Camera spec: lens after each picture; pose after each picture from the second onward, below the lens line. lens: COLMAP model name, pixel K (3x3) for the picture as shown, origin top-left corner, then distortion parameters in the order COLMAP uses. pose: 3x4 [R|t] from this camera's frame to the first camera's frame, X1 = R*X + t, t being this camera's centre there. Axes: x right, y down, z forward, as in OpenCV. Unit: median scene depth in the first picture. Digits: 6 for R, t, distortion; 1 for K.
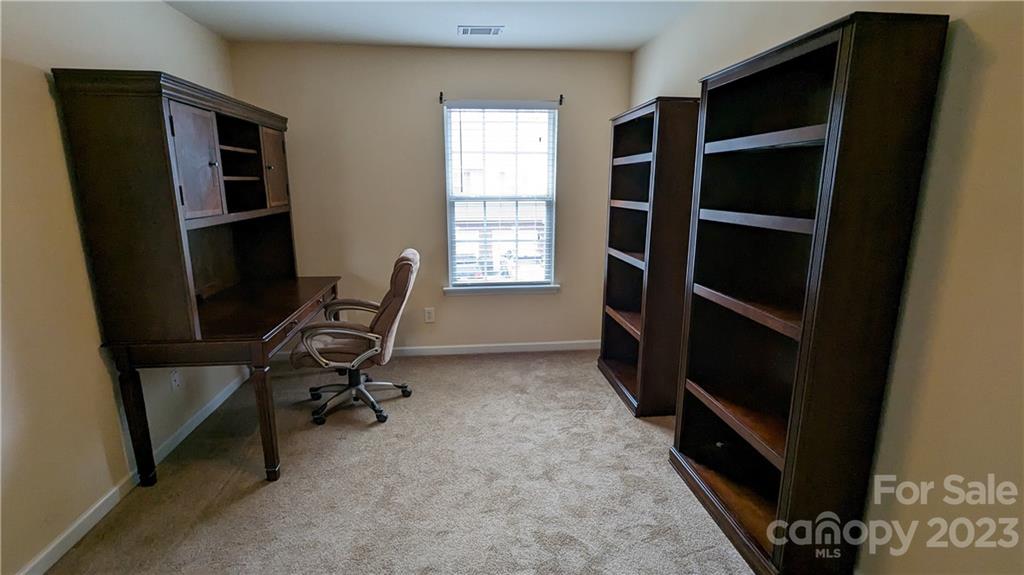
lens RADIAL K [[487.5, 0, 512.2], [0, 487.5, 290.7], [0, 0, 1]] dist [0.006215, -0.000095]
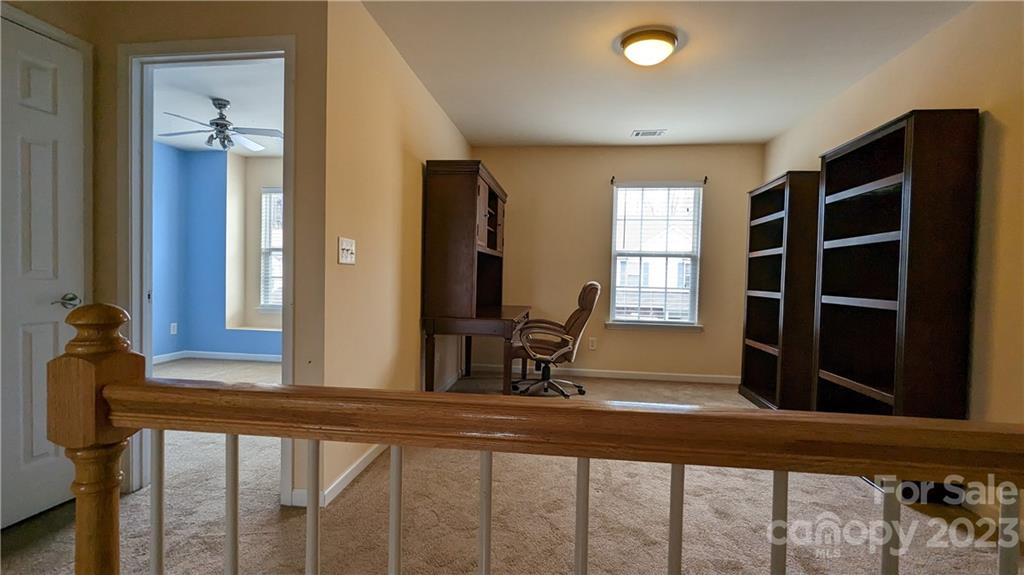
lens RADIAL K [[487.5, 0, 508.1], [0, 487.5, 285.4], [0, 0, 1]] dist [0.006215, -0.000095]
pose [[0.970784, 0.027881, -0.238329, -0.104305], [-0.073988, 0.979612, -0.186777, 0.187557], [0.228262, 0.198954, 0.953055, -0.343248]]
